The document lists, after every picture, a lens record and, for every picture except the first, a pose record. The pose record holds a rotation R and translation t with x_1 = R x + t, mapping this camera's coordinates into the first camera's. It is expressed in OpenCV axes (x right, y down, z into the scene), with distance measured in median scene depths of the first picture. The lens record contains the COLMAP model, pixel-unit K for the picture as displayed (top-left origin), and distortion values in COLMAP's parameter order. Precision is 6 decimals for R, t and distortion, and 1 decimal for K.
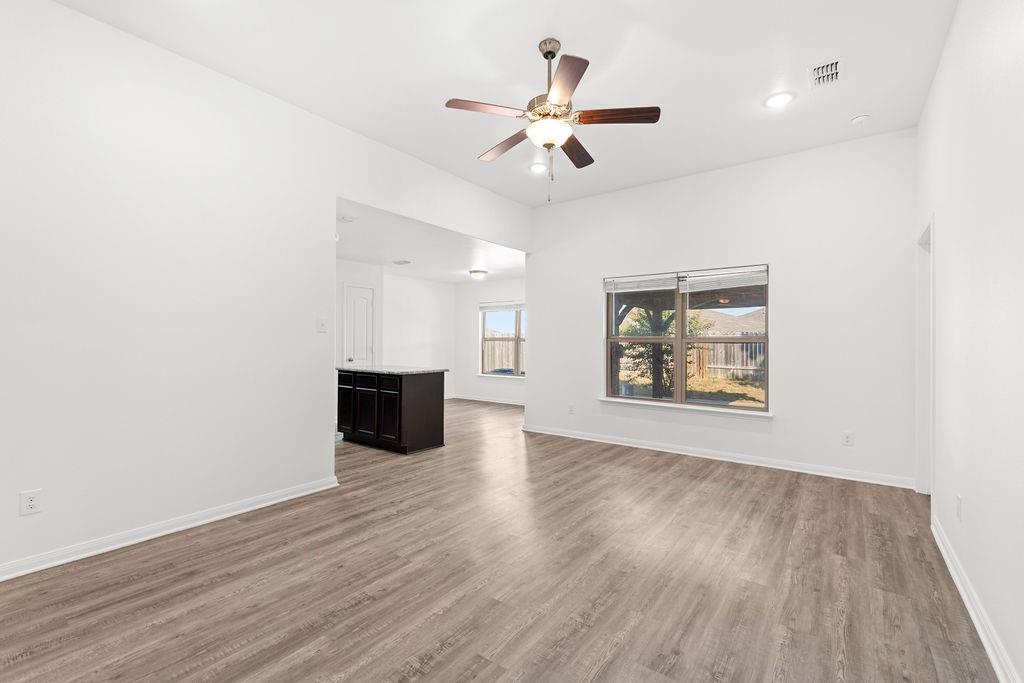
lens RADIAL K [[440.4, 0, 510.8], [0, 440.4, 342.0], [0, 0, 1]] dist [0.001792, 0.000147]
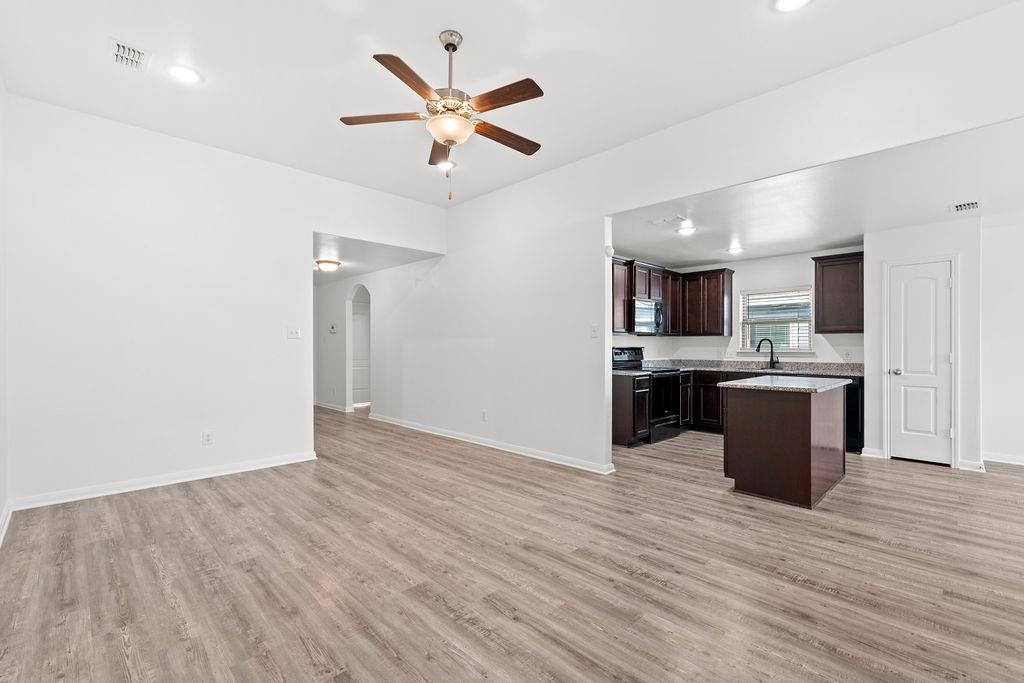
lens RADIAL K [[440.4, 0, 510.8], [0, 440.4, 343.6], [0, 0, 1]] dist [0.001792, 0.000147]
pose [[-0.133793, -0.007499, -0.990981, 0.974642], [-0.002066, 0.999971, -0.007288, 0.004269], [0.991007, 0.001072, -0.133805, 1.189798]]
